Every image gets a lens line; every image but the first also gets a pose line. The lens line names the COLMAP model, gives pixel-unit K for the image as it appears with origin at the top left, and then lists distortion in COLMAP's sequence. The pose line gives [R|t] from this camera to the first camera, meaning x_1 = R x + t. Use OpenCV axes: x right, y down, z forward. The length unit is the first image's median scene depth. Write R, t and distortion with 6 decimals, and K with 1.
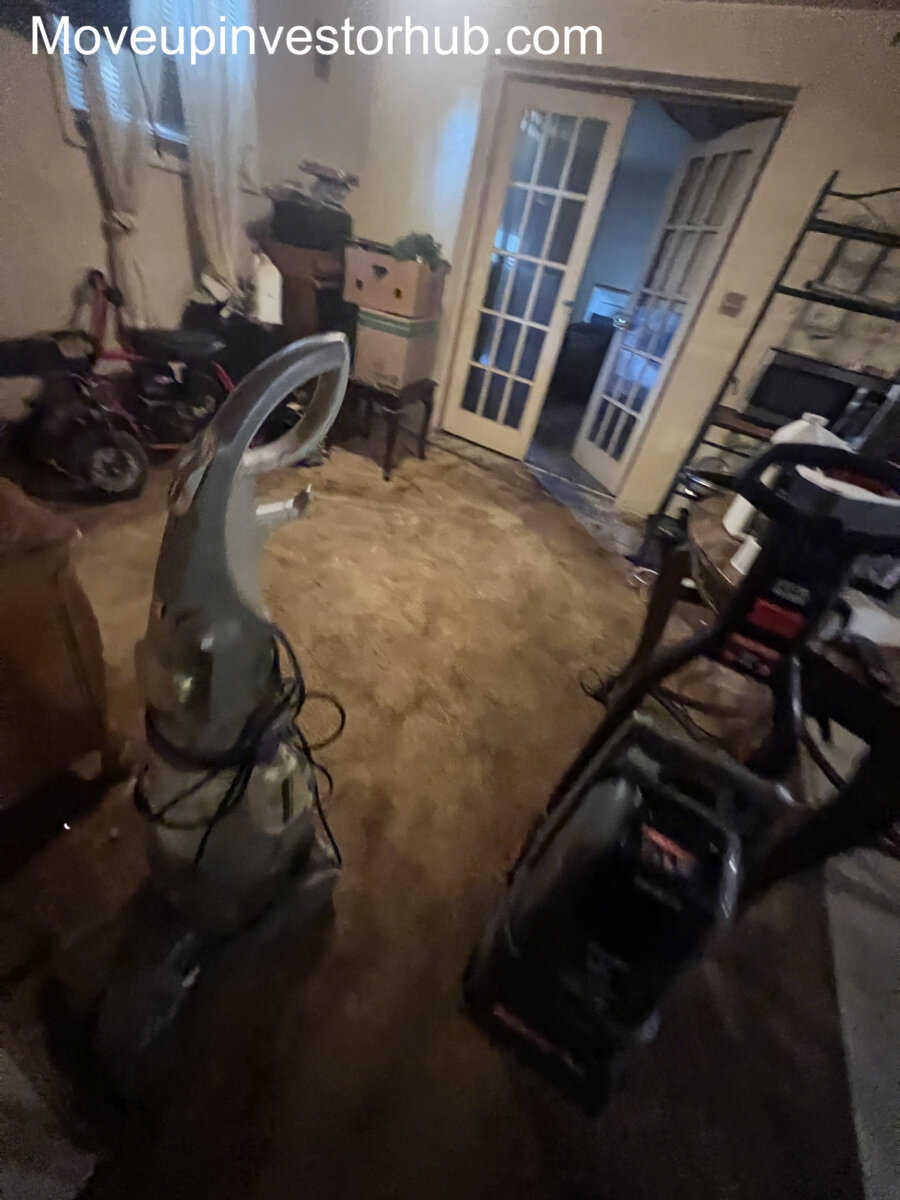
lens RADIAL K [[484.0, 0, 451.2], [0, 484.0, 601.2], [0, 0, 1]] dist [-0.002594, -0.000793]
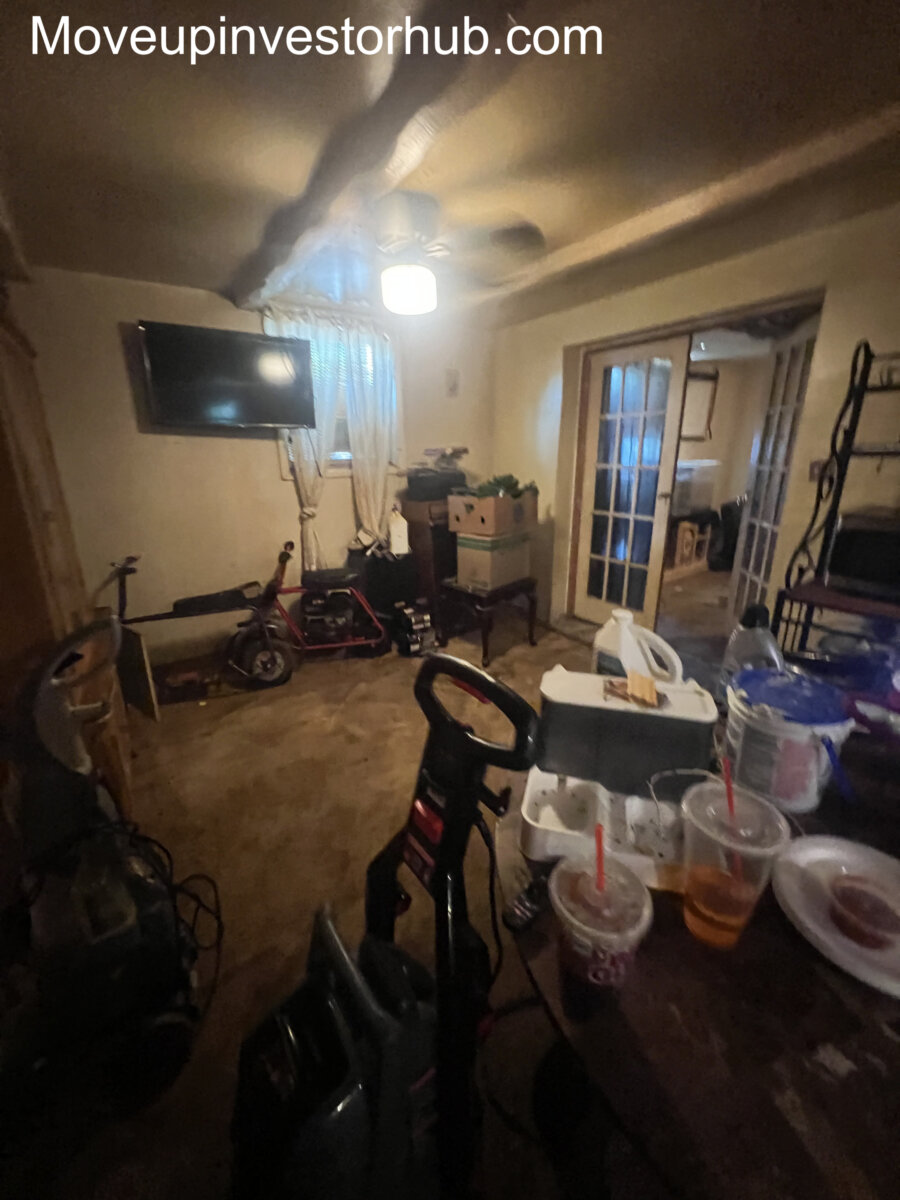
lens RADIAL K [[484.0, 0, 453.2], [0, 484.0, 602.9], [0, 0, 1]] dist [-0.002594, -0.000793]
pose [[0.876712, -0.077440, -0.474741, 0.403004], [-0.092306, 0.941527, -0.324047, -0.024147], [0.472076, 0.327917, 0.818300, 0.010286]]
